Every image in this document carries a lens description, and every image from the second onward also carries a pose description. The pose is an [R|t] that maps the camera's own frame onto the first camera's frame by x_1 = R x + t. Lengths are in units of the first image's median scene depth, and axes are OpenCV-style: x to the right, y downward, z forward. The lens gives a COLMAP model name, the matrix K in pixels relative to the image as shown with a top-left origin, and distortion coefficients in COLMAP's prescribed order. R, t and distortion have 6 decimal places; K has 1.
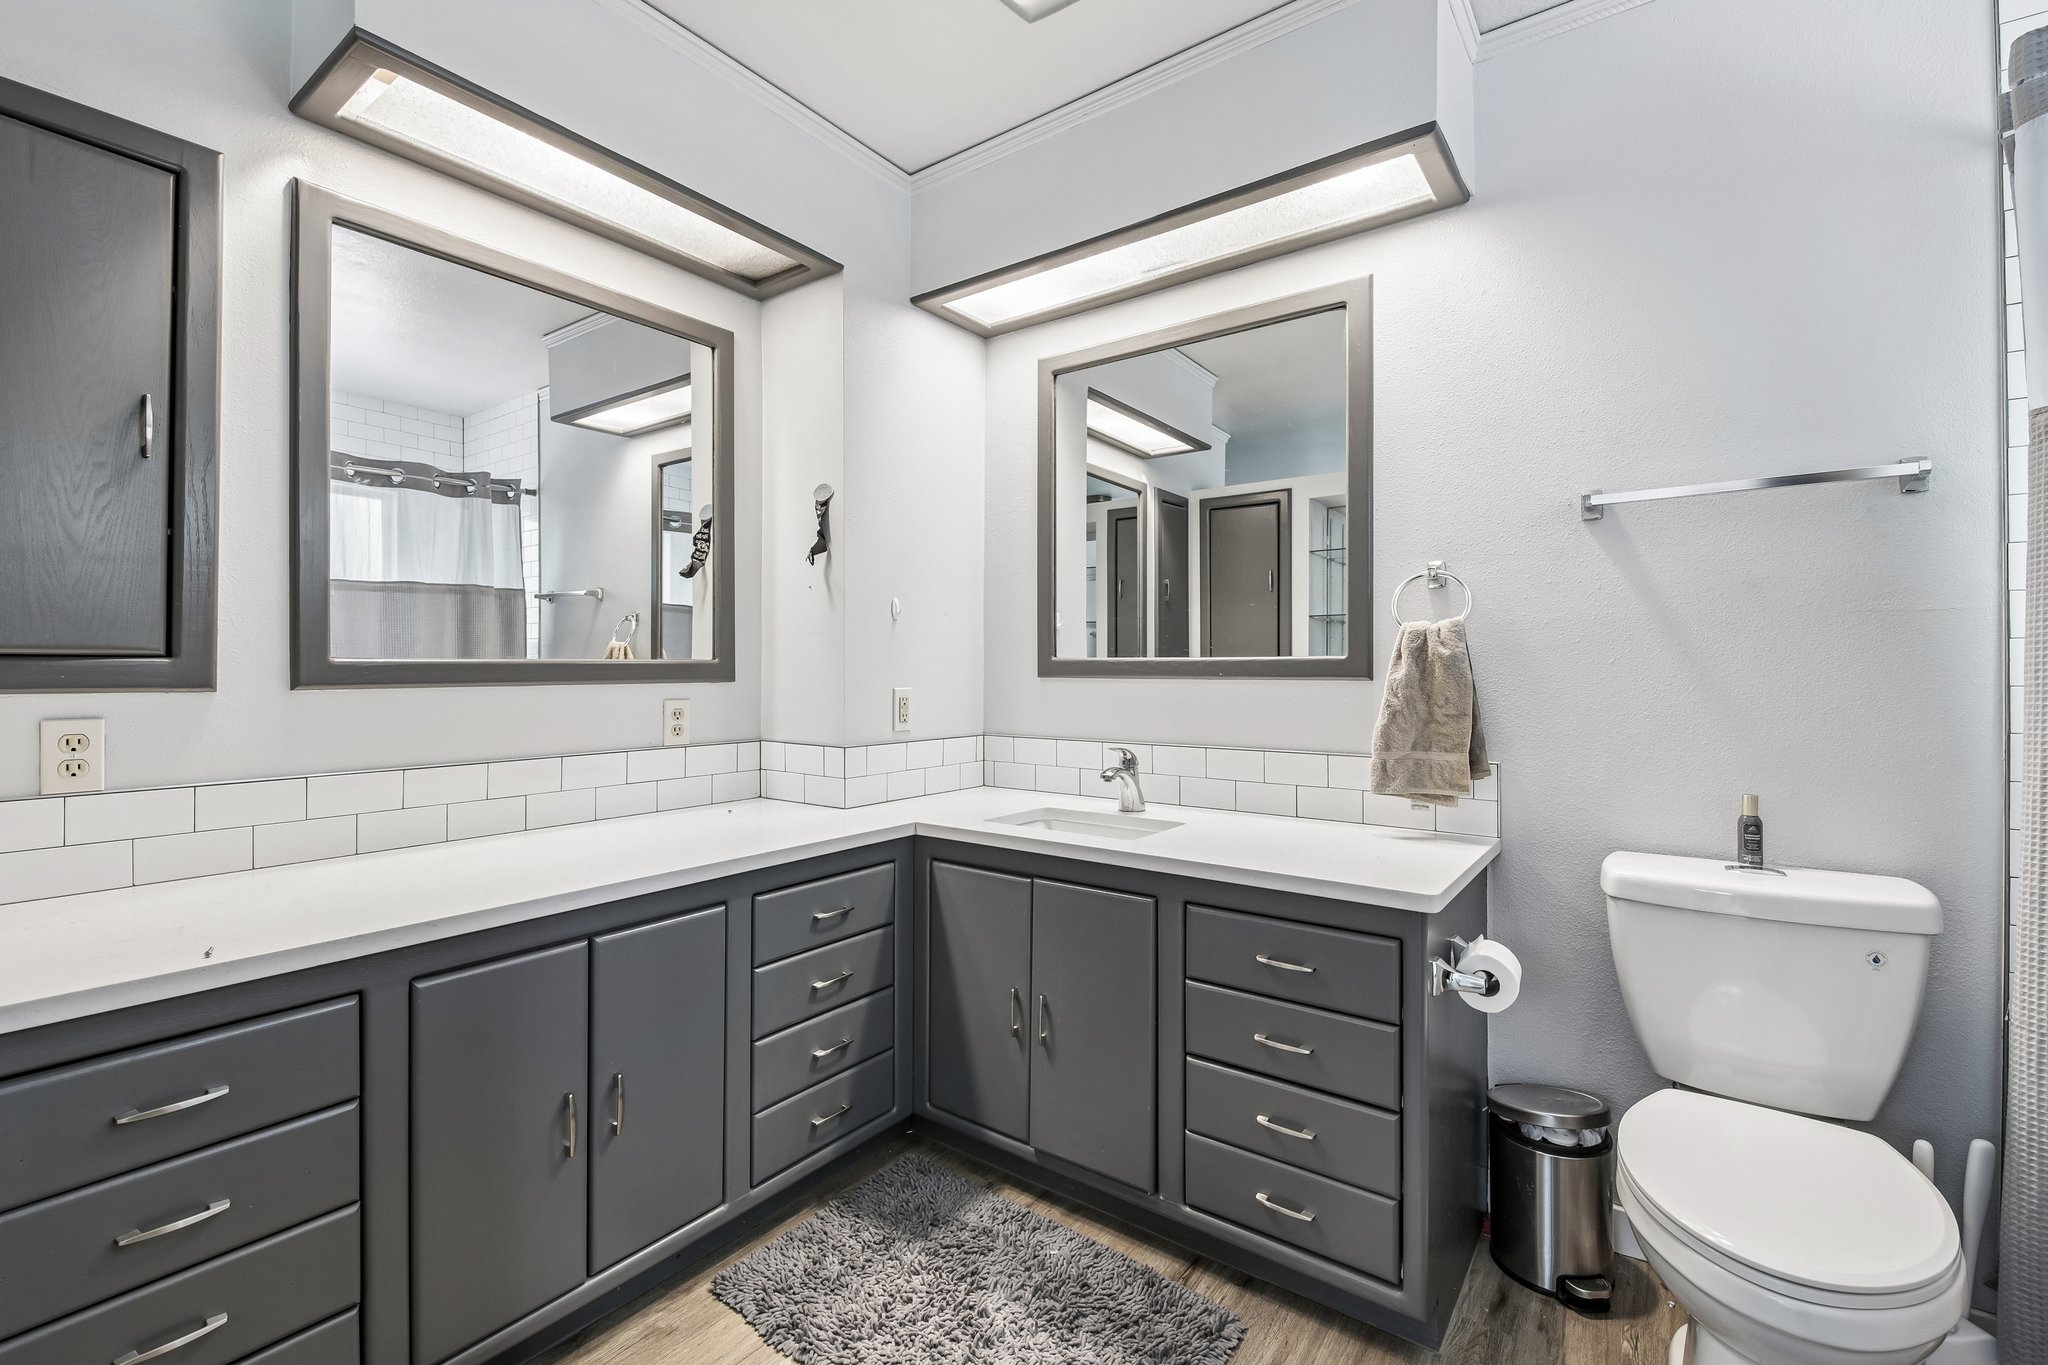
lens RADIAL K [[884.6, 0, 1018.1], [0, 884.6, 674.1], [0, 0, 1]] dist [-0.008471, -0.000243]
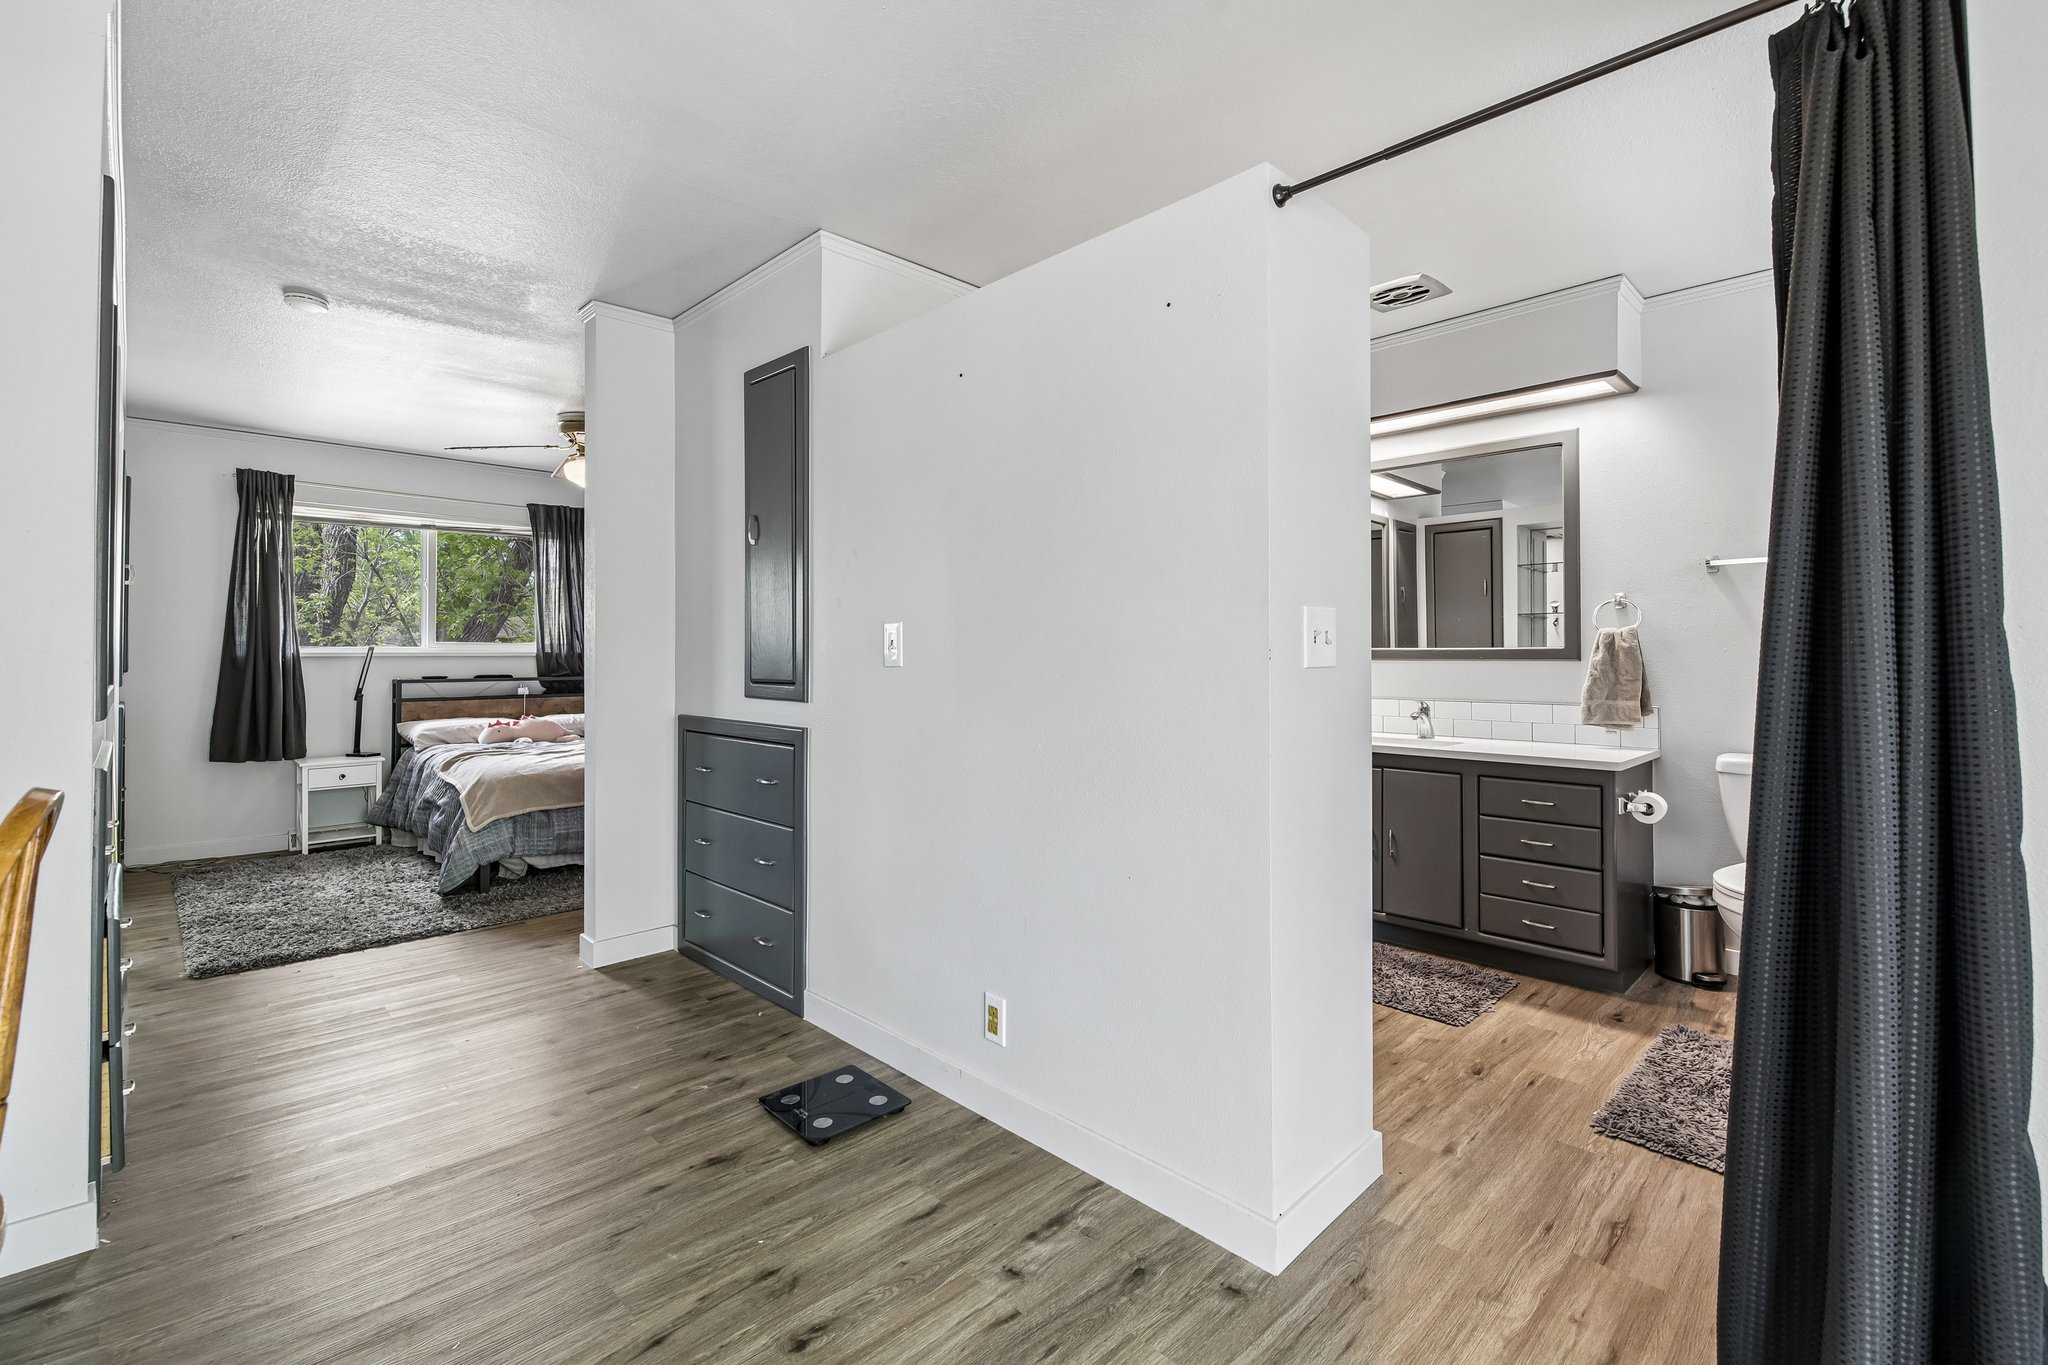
lens RADIAL K [[884.6, 0, 1024.8], [0, 884.6, 648.2], [0, 0, 1]] dist [-0.008471, -0.000243]
pose [[0.987155, 0.000591, -0.159763, -0.441859], [-0.003482, 0.999835, -0.017821, 0.017457], [0.159726, 0.018148, 0.986995, -0.975472]]
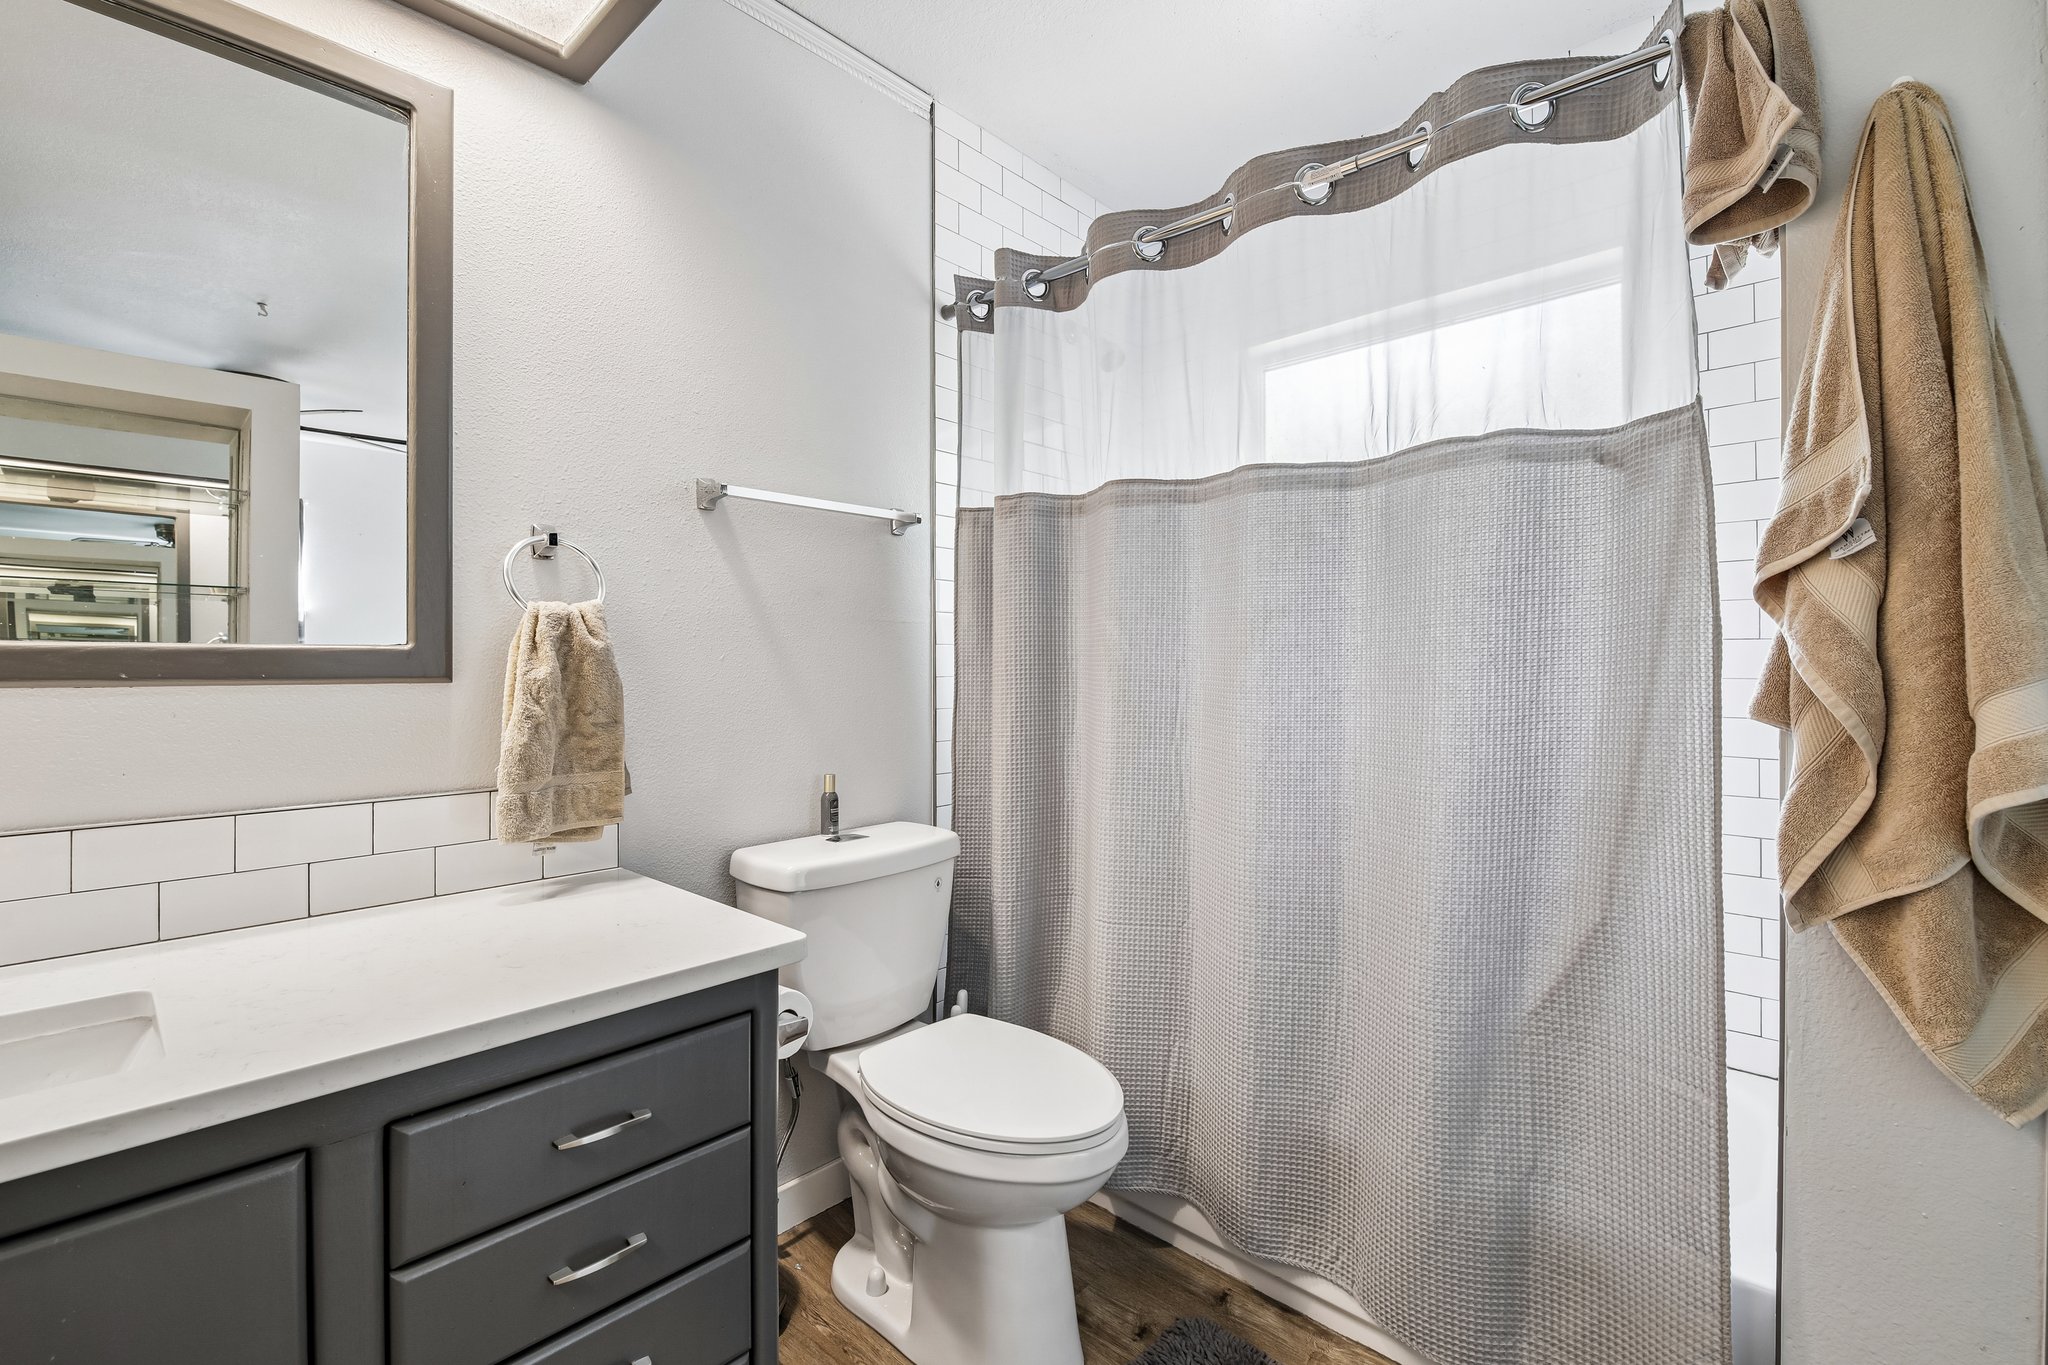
lens RADIAL K [[884.6, 0, 1025.4], [0, 884.6, 671.7], [0, 0, 1]] dist [-0.008471, -0.000243]
pose [[0.133092, -0.002551, 0.991100, -0.237579], [0.014292, 0.999898, 0.000654, 0.004747], [-0.991001, 0.014078, 0.133115, 0.511634]]
